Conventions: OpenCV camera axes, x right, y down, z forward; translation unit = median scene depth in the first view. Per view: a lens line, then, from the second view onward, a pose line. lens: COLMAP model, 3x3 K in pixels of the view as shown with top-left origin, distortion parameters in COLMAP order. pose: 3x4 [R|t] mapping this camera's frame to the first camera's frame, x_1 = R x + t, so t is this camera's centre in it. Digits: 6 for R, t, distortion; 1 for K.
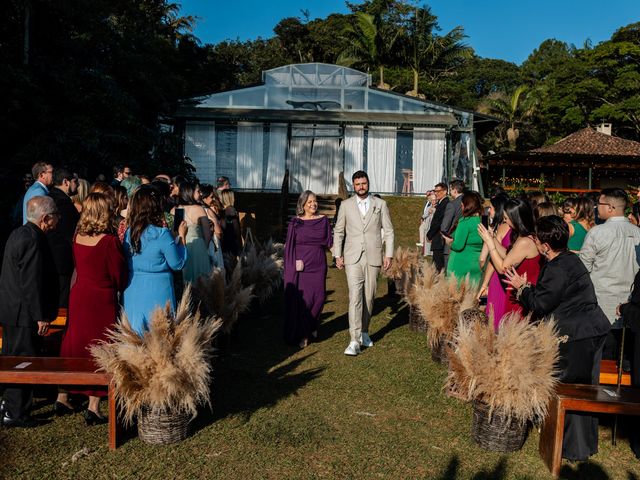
lens RADIAL K [[677.7, 0, 320.0], [0, 677.7, 240.0], [0, 0, 1]] dist [0.002564, 0.013440]
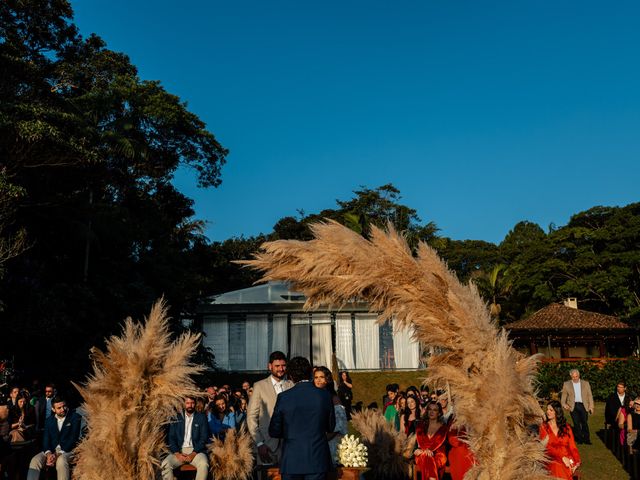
lens RADIAL K [[677.7, 0, 320.0], [0, 677.7, 240.0], [0, 0, 1]] dist [0.002564, 0.013440]
pose [[0.999154, -0.041030, 0.002854, 0.007678], [0.040389, 0.965697, -0.256512, 0.008180], [0.007769, 0.256410, 0.966537, -0.130903]]
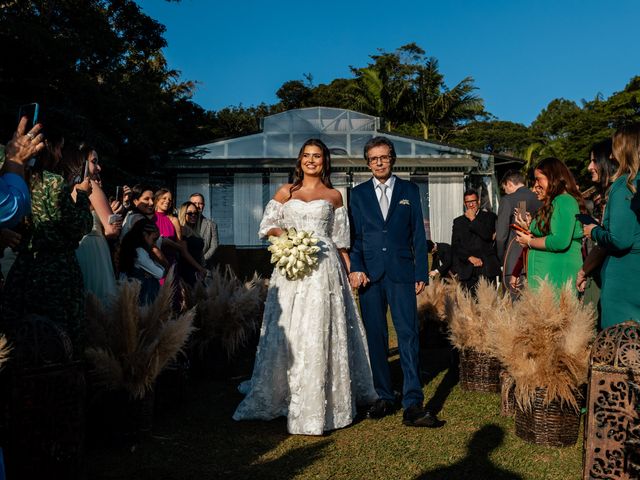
lens RADIAL K [[677.7, 0, 320.0], [0, 677.7, 240.0], [0, 0, 1]] dist [0.002564, 0.013440]
pose [[0.999304, -0.033968, -0.015412, 0.002984], [0.032063, 0.993370, -0.110404, 0.012167], [0.019060, 0.109833, 0.993767, 0.070990]]
